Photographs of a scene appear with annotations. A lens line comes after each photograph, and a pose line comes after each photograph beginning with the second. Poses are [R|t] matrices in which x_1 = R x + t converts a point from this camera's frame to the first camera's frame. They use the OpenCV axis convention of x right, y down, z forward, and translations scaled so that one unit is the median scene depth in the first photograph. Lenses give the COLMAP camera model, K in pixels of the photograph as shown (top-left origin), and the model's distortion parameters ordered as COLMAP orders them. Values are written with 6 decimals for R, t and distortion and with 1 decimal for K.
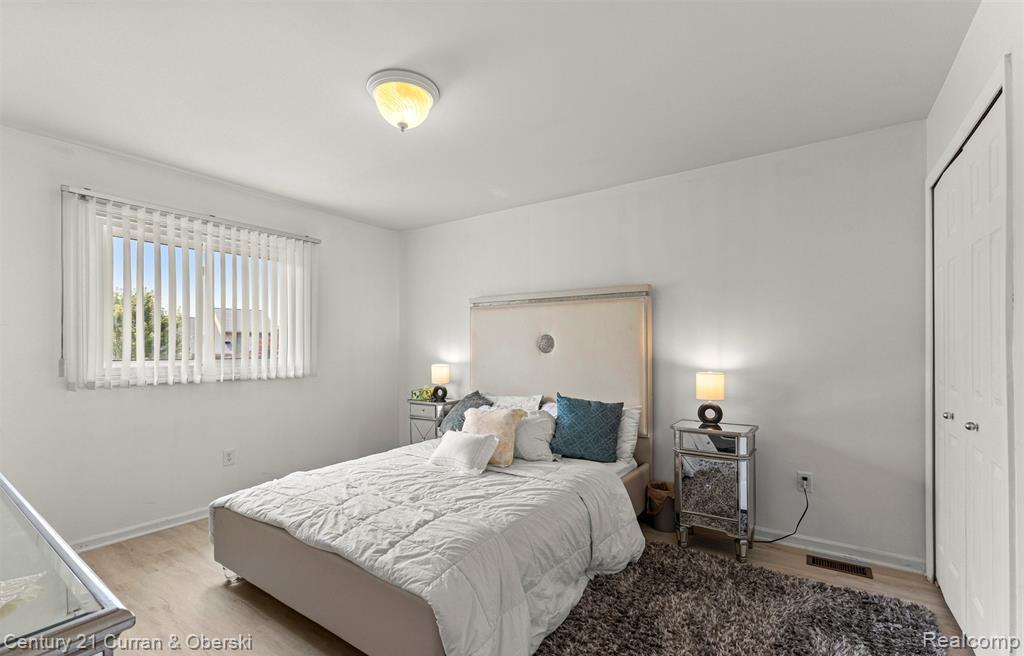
lens RADIAL K [[443.9, 0, 513.7], [0, 443.9, 340.8], [0, 0, 1]] dist [0.004988, -0.000476]
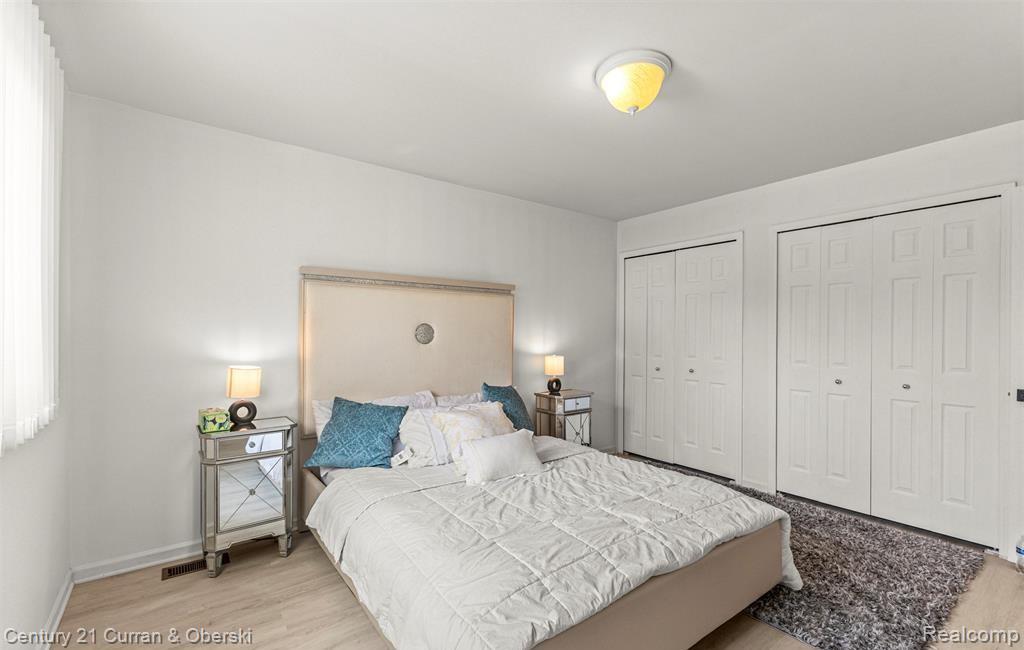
lens RADIAL K [[450.4, 0, 512.0], [0, 450.4, 325.0], [0, 0, 1]] dist [0.000125, -0.000015]
pose [[0.320983, 0.027891, 0.946674, -0.733763], [-0.011160, 0.999608, -0.025666, 0.012815], [-0.947019, -0.002327, 0.321169, 0.546796]]
